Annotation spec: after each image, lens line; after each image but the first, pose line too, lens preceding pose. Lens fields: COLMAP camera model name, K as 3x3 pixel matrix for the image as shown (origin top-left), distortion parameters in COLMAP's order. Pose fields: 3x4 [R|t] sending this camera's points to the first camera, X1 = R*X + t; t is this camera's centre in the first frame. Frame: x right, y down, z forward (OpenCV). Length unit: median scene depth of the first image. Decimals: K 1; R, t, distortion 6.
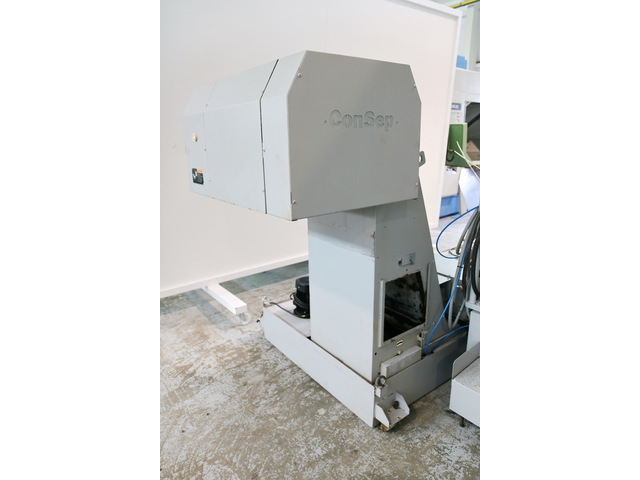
lens RADIAL K [[372.4, 0, 307.3], [0, 372.4, 233.7], [0, 0, 1]] dist [-0.070359, 0.003512]
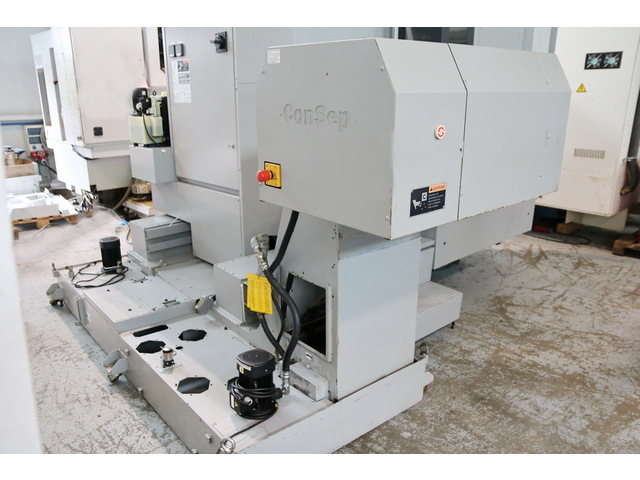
lens RADIAL K [[504.2, 0, 322.0], [0, 504.2, 244.3], [0, 0, 1]] dist [-0.113607, 0.100258]
pose [[-0.076384, -0.282439, 0.956239, -0.955399], [0.261088, 0.919912, 0.292565, -0.332832], [-0.962288, 0.272010, 0.003475, 1.073715]]
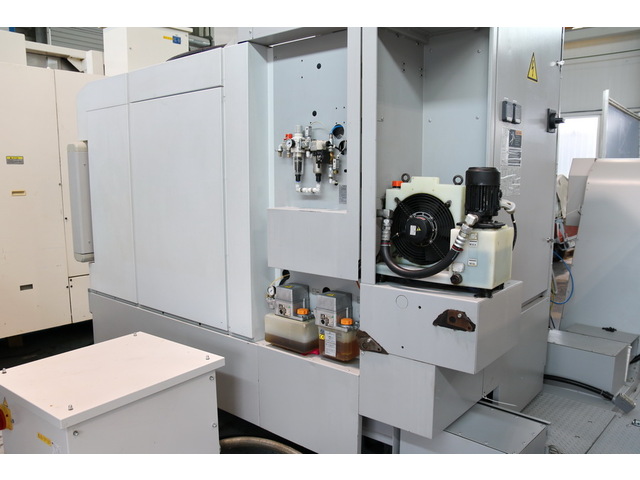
lens RADIAL K [[504.2, 0, 279.0], [0, 504.2, 249.8], [0, 0, 1]] dist [-0.113607, 0.100258]
pose [[-0.983027, 0.048088, -0.177047, 1.560244], [-0.028654, 0.912950, 0.407064, -0.721162], [0.181210, 0.405228, -0.896076, 2.329525]]
